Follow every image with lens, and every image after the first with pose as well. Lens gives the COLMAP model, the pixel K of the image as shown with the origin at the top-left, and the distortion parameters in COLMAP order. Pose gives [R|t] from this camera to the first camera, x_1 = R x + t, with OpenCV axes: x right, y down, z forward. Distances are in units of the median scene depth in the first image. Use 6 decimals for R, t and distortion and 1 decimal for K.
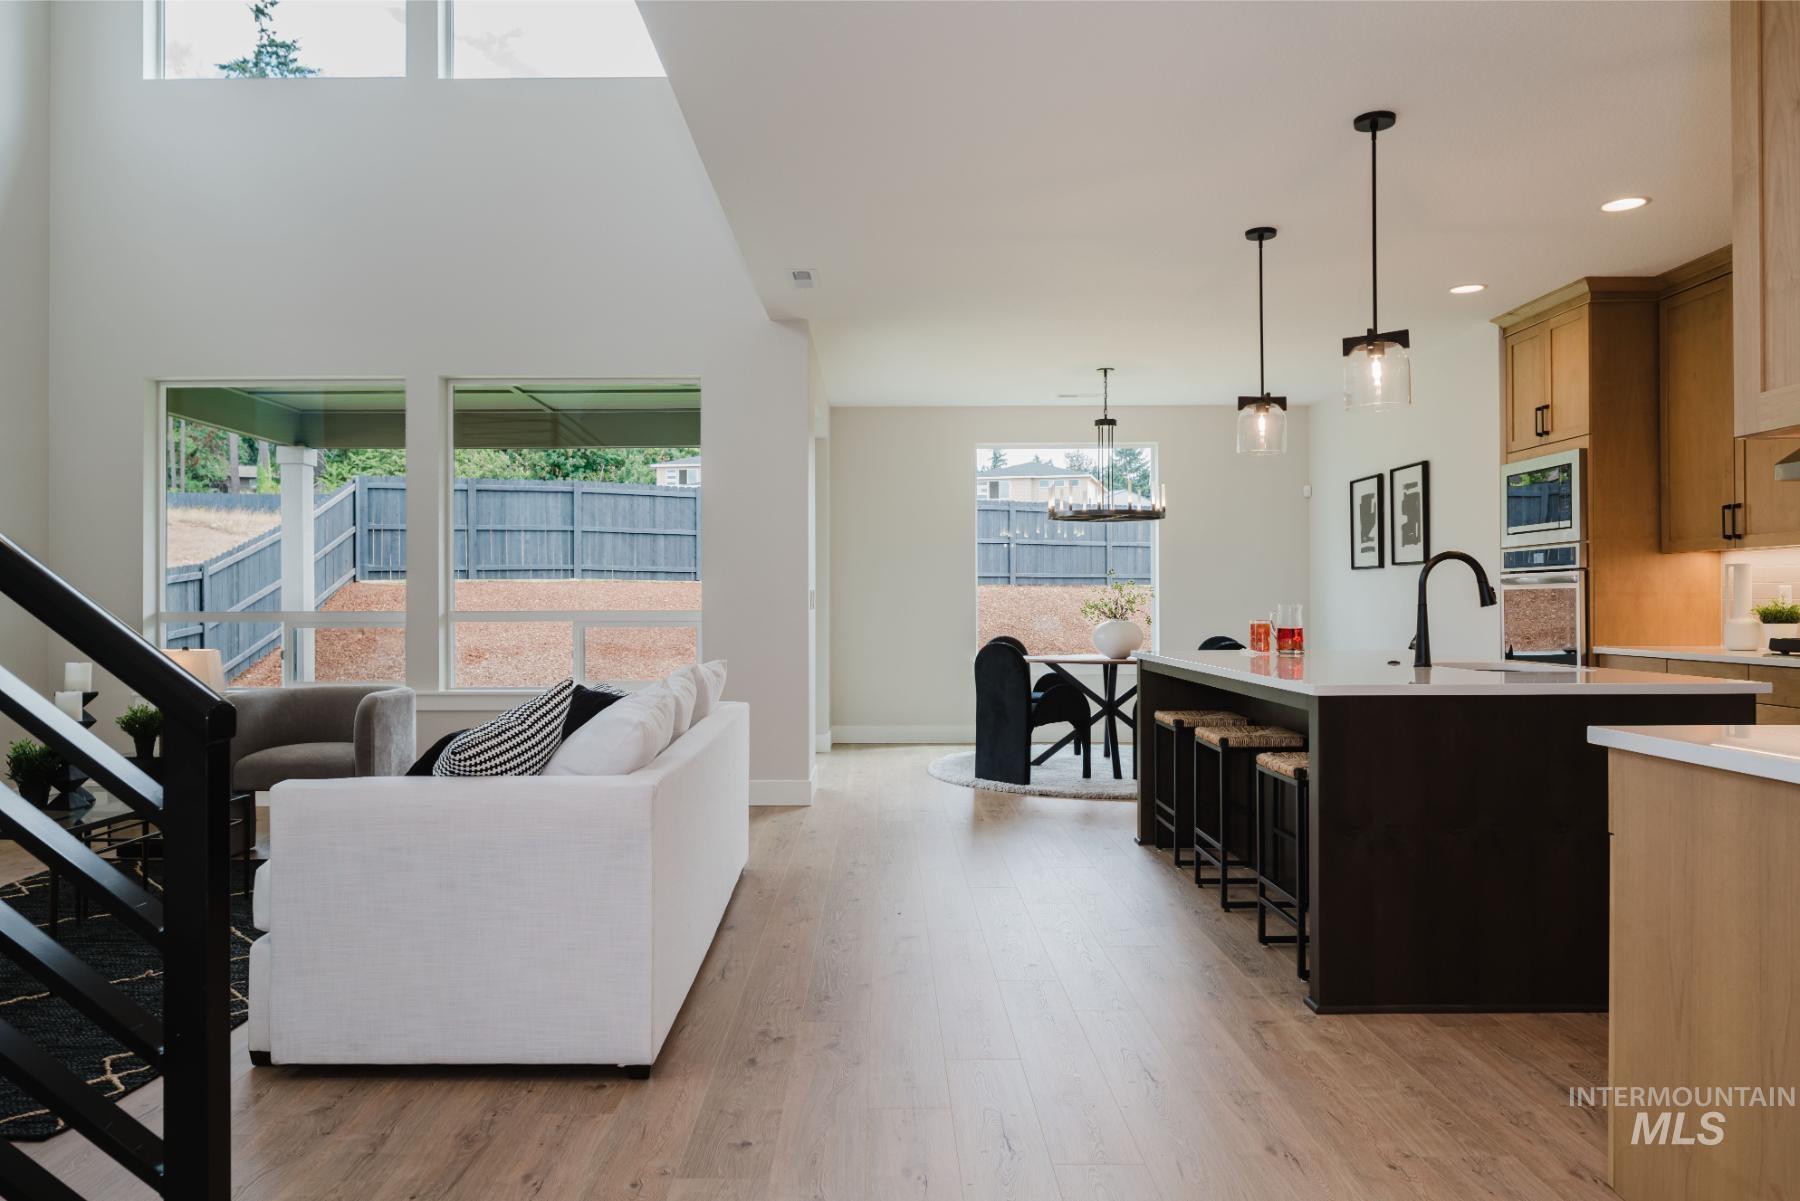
lens RADIAL K [[1220.9, 0, 900.0], [0, 1220.9, 600.5], [0, 0, 1]] dist [-0.002917, -0.000323]
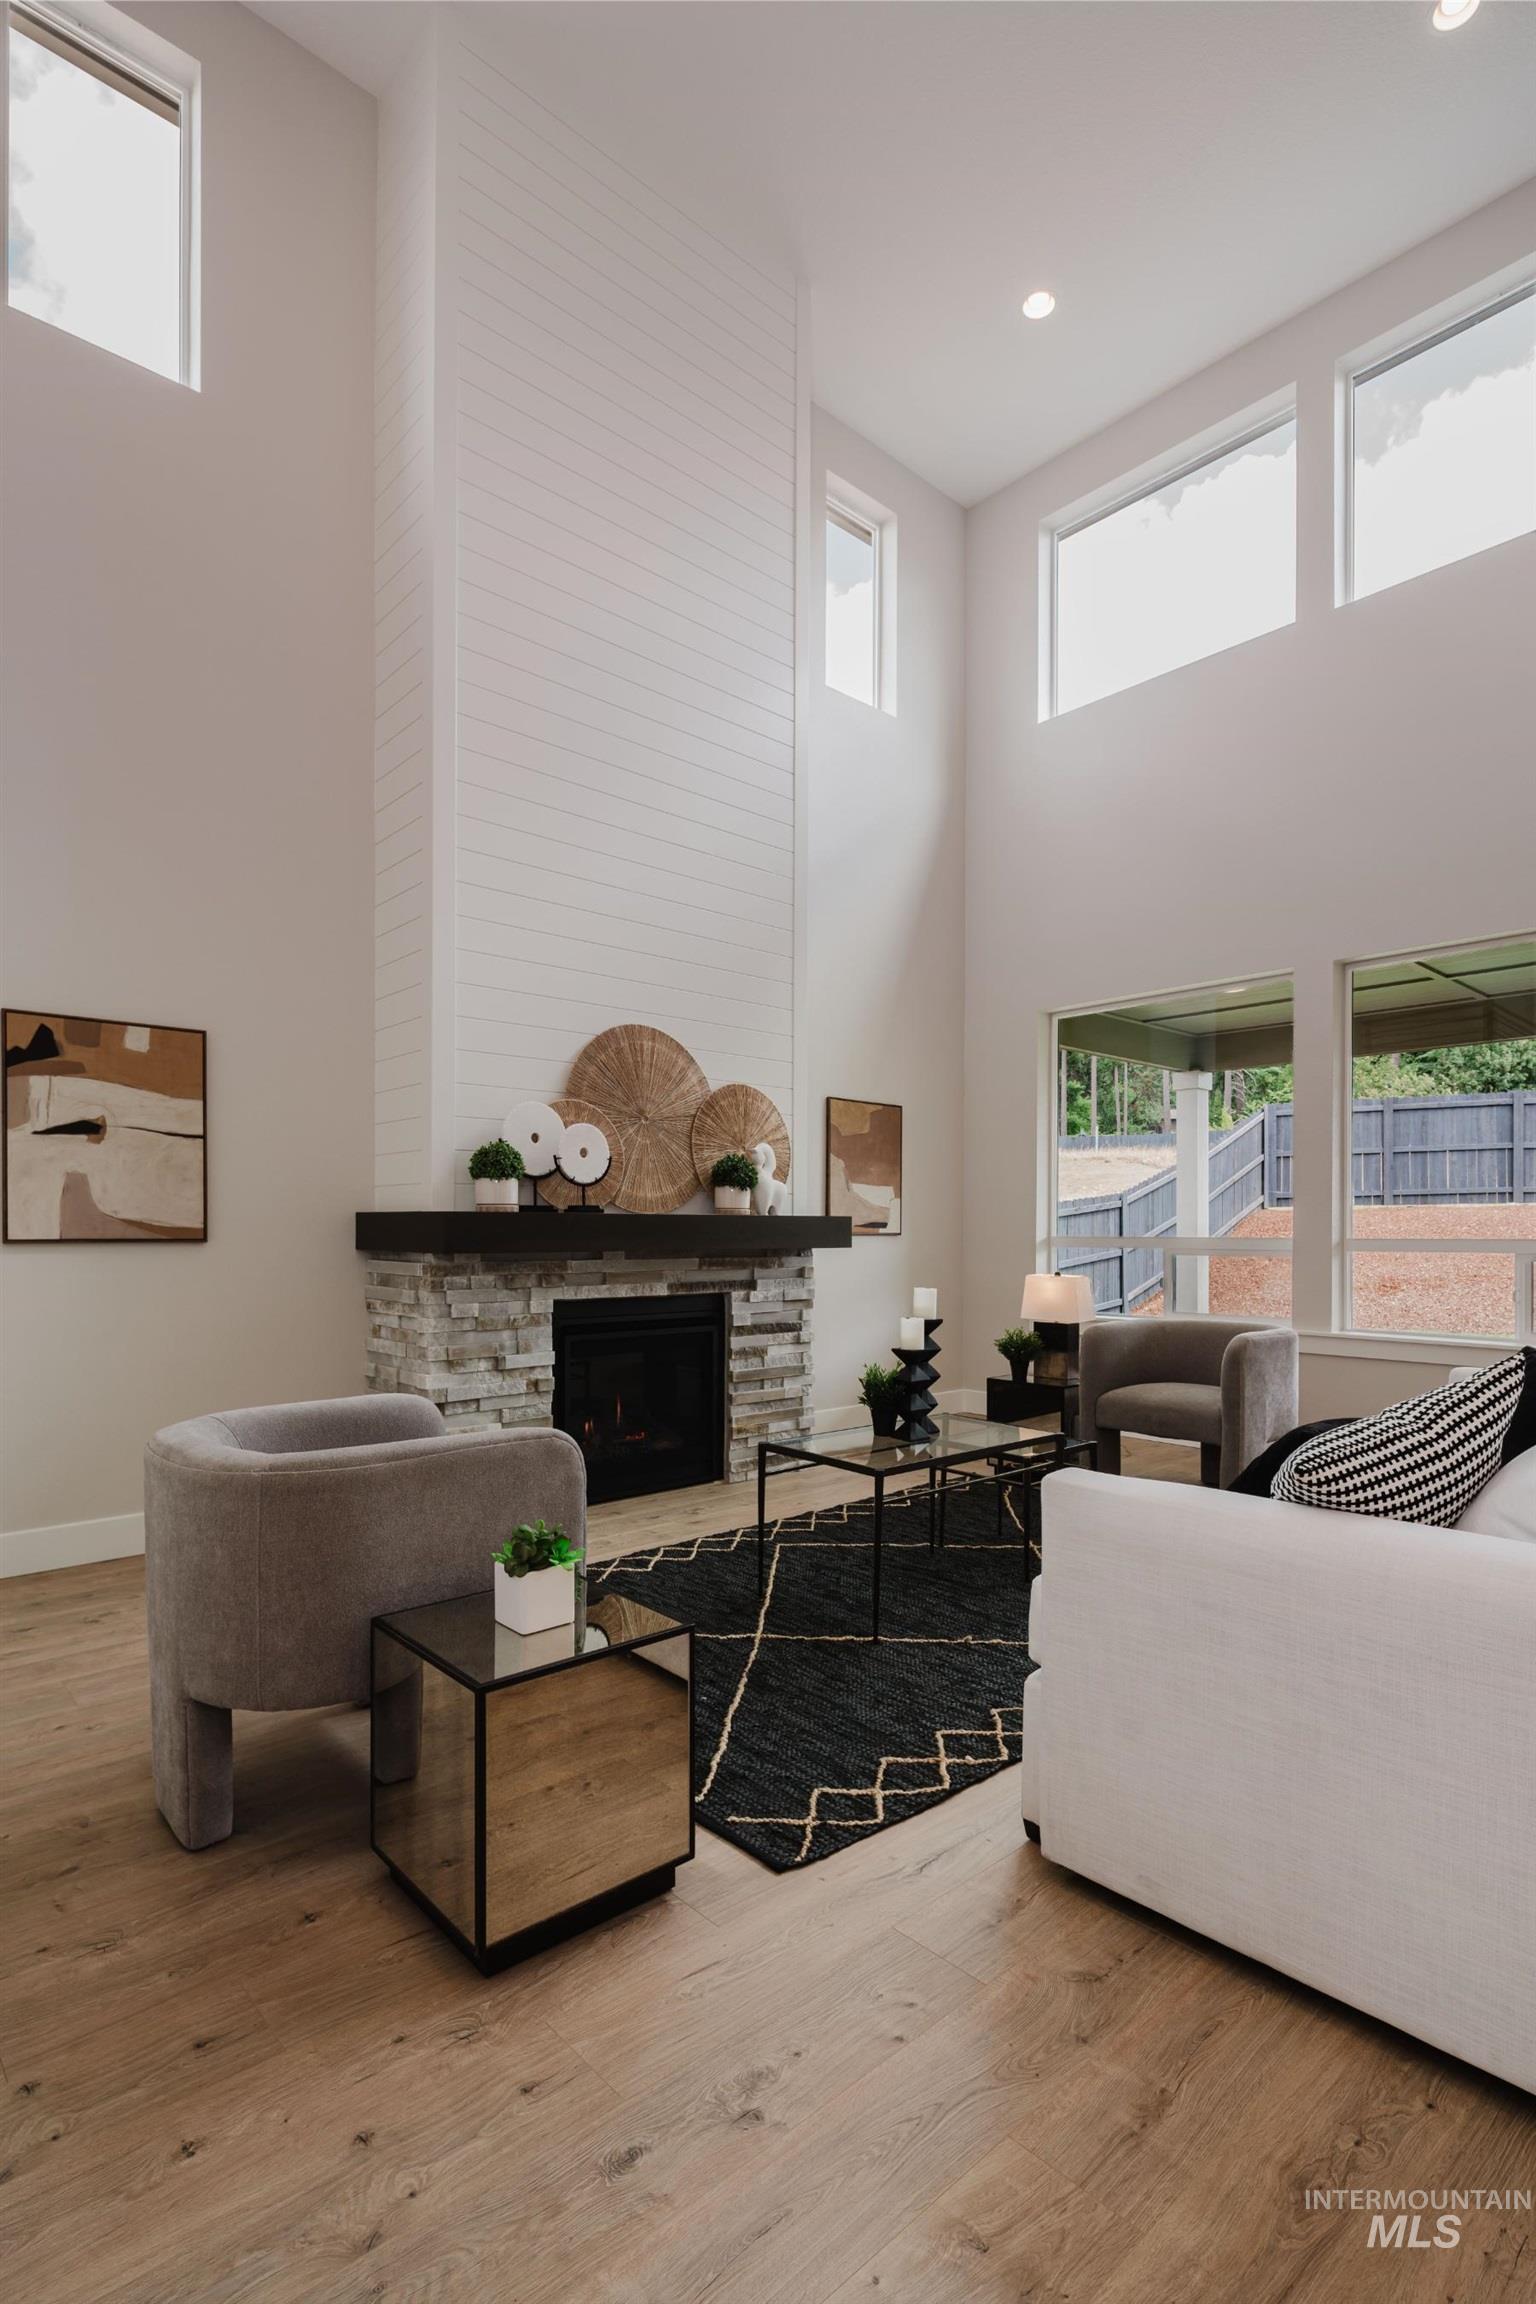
lens RADIAL K [[1118.9, 0, 763.9], [0, 1118.9, 1230.3], [0, 0, 1]] dist [-0.002344, -0.001797]
pose [[0.659703, 0.004104, -0.751515, -0.067119], [-0.002476, 0.999992, 0.003288, 0.001793], [0.751522, -0.000309, 0.659708, 0.235866]]
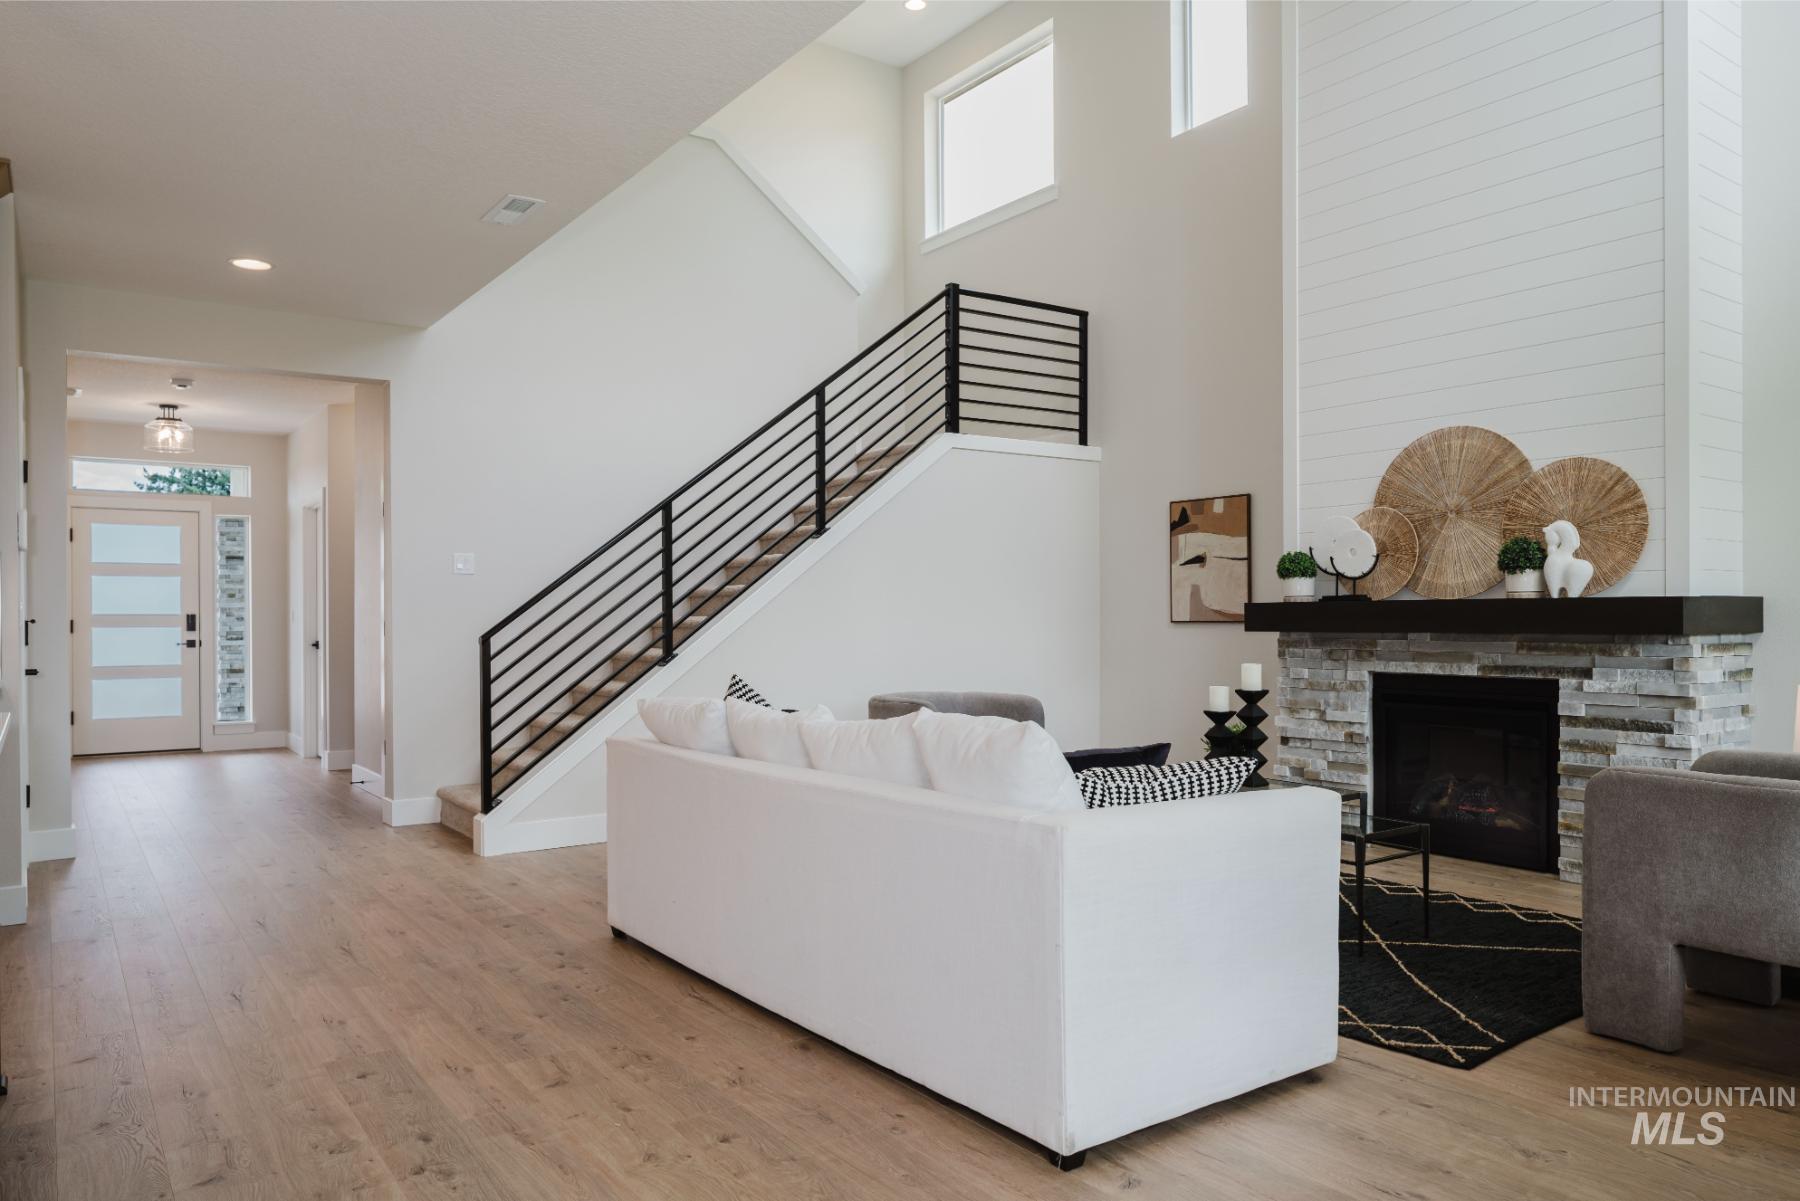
lens RADIAL K [[1220.9, 0, 900.0], [0, 1220.9, 600.5], [0, 0, 1]] dist [-0.002917, -0.000323]
pose [[-0.823031, -0.001957, -0.567994, 0.135968], [0.006790, 0.999889, -0.013284, 0.003111], [0.567957, -0.014790, -0.822926, 1.085059]]
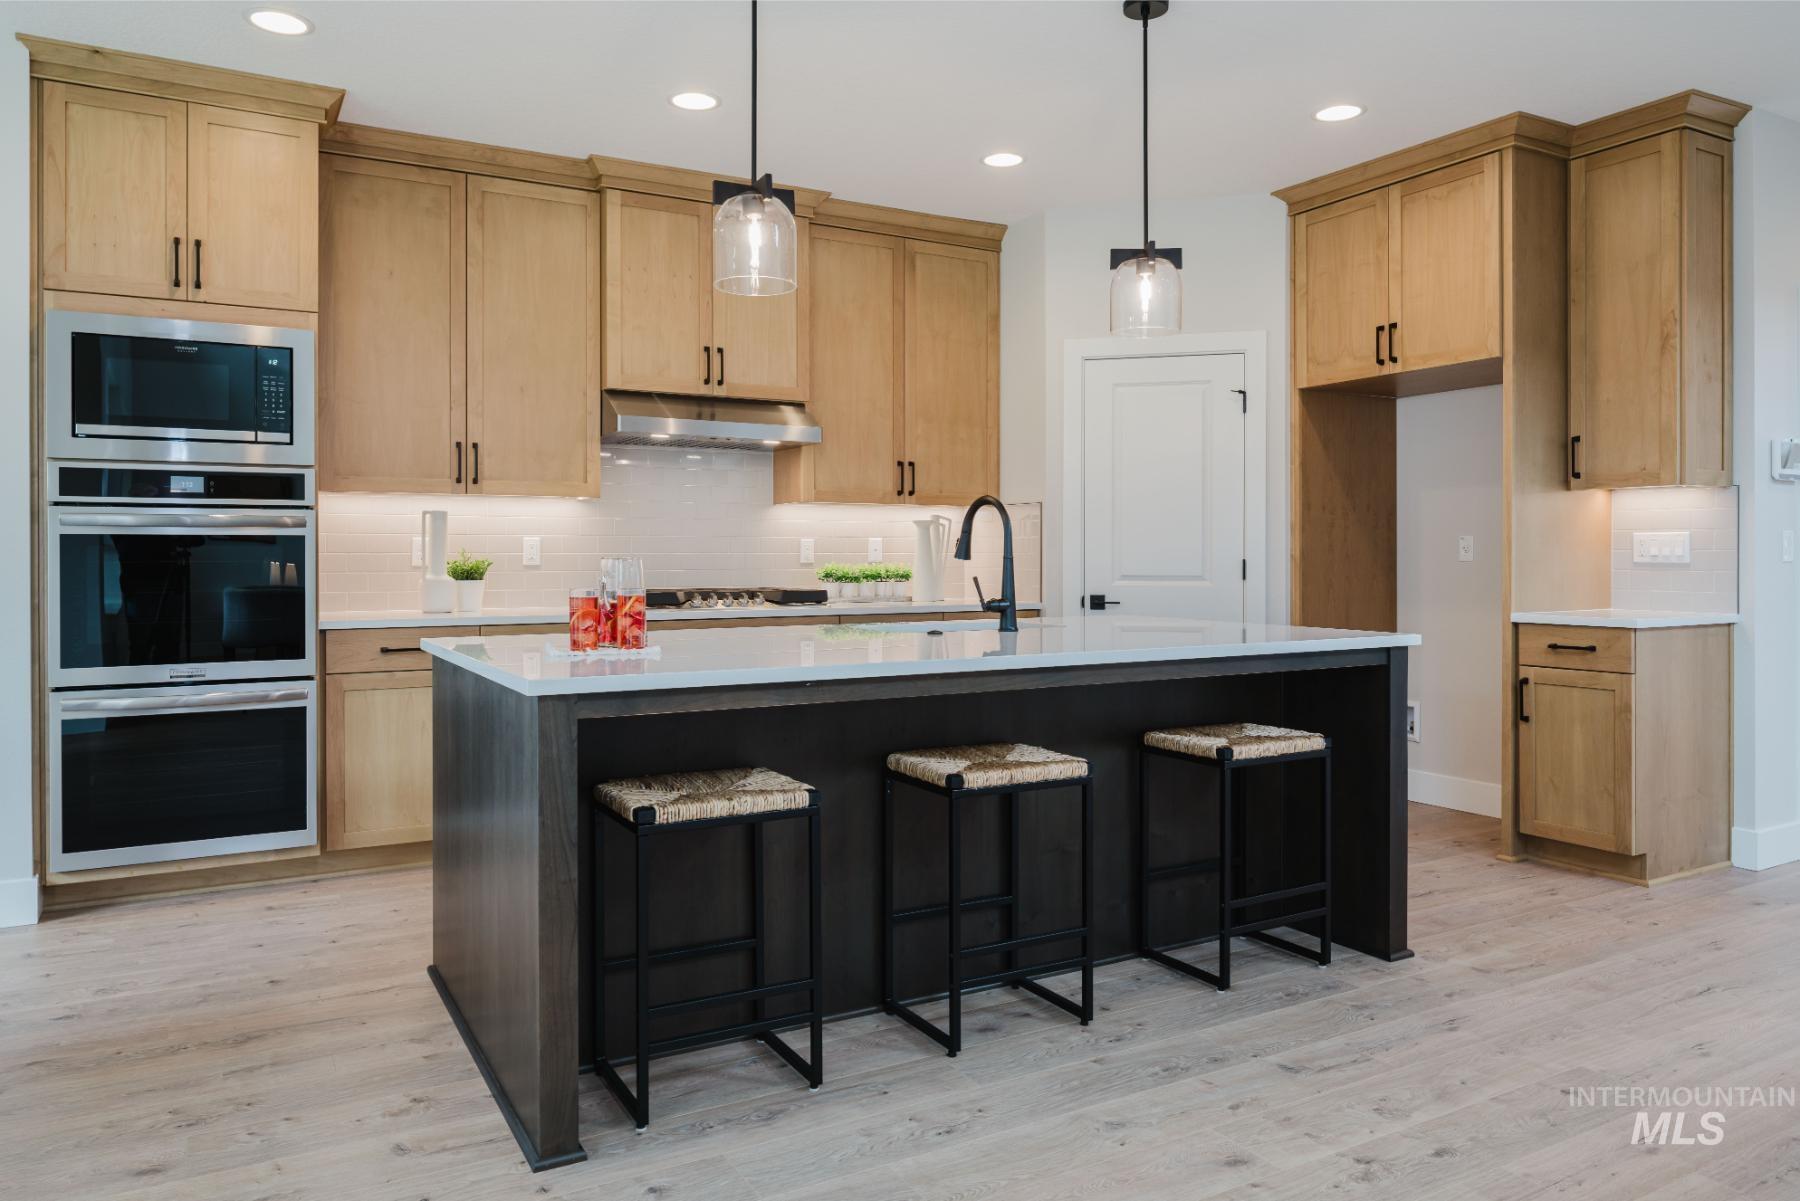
lens RADIAL K [[1197.7, 0, 851.8], [0, 1197.7, 555.7], [0, 0, 1]] dist [-0.005933, -0.000550]
pose [[-0.466994, 0.001036, 0.884260, -0.169054], [0.000282, 0.999999, -0.001022, 0.002365], [-0.884260, -0.000228, -0.466994, 0.980354]]
